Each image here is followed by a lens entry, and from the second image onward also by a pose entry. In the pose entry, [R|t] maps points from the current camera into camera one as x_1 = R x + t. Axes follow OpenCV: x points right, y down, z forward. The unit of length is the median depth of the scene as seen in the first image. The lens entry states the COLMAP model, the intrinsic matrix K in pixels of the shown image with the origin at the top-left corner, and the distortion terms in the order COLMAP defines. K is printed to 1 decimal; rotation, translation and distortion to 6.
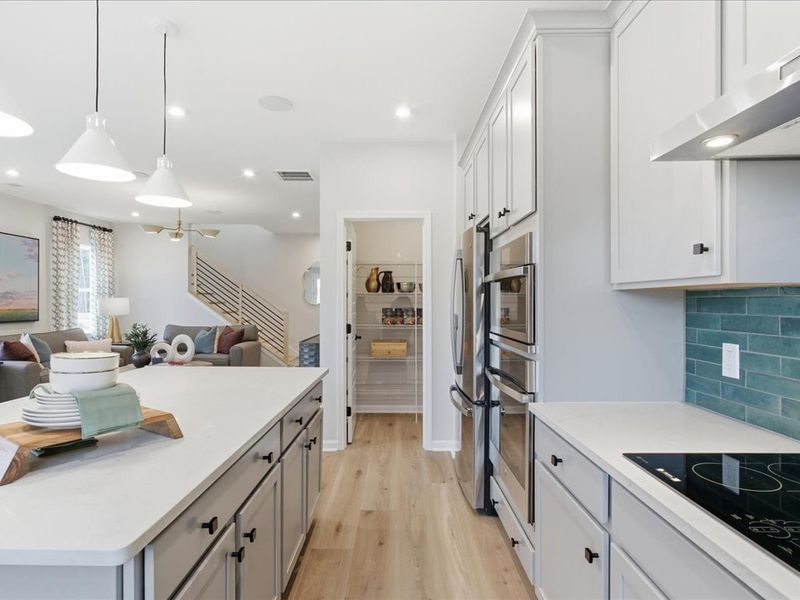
lens RADIAL K [[434.0, 0, 395.1], [0, 434.0, 301.6], [0, 0, 1]] dist [0.006502, -0.005997]
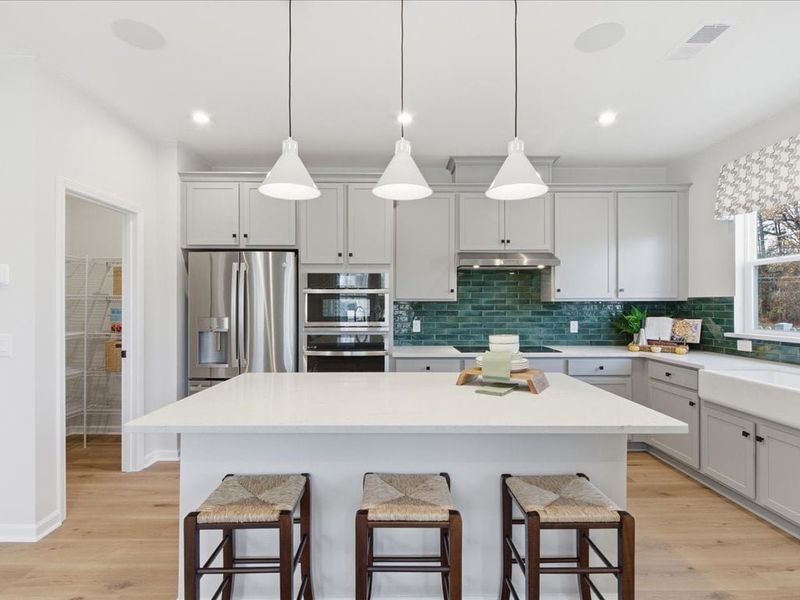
lens RADIAL K [[404.8, 0, 398.3], [0, 404.8, 302.1], [0, 0, 1]] dist [0.004490, -0.004099]
pose [[-0.019104, 0.006713, 0.999795, -0.461396], [-0.000120, 0.999977, -0.006717, -0.002103], [-0.999818, -0.000248, -0.019102, 0.276254]]
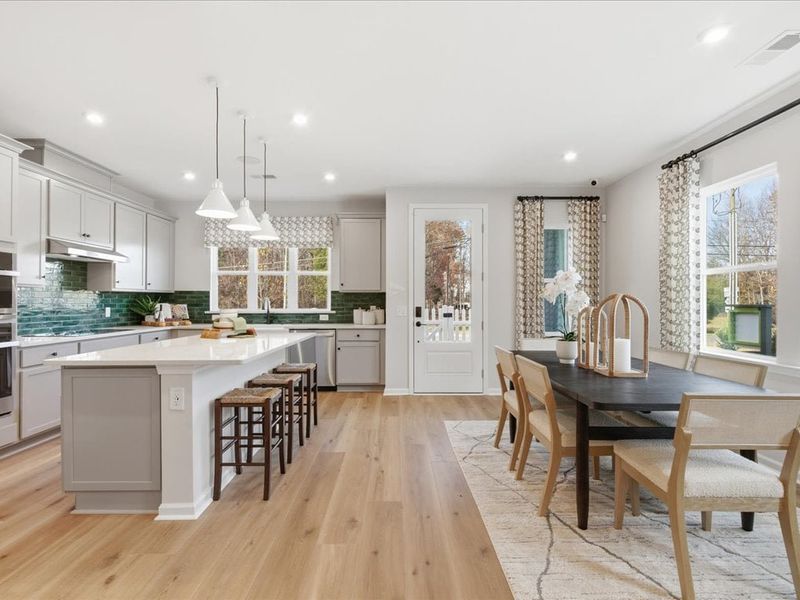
lens RADIAL K [[404.8, 0, 395.2], [0, 404.8, 300.1], [0, 0, 1]] dist [0.004490, -0.004099]
pose [[-0.999923, -0.002054, -0.012227, -0.366145], [-0.001994, 0.999986, -0.004987, 0.012565], [0.012237, -0.004962, -0.999913, 0.776042]]
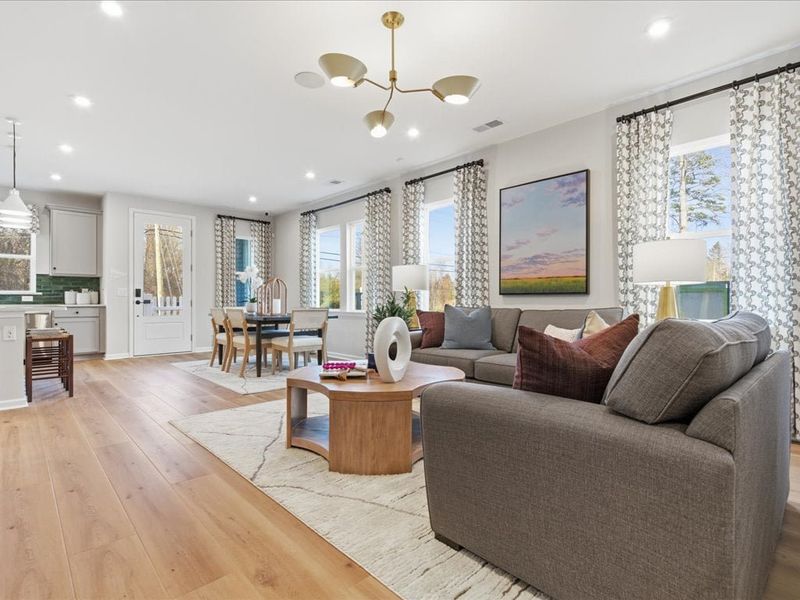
lens RADIAL K [[404.8, 0, 396.8], [0, 404.8, 303.5], [0, 0, 1]] dist [0.004490, -0.004099]
pose [[-0.720380, 0.002594, -0.693574, -0.177222], [-0.001493, 0.999985, 0.005290, 0.053408], [0.693578, 0.004846, -0.720366, 1.185575]]
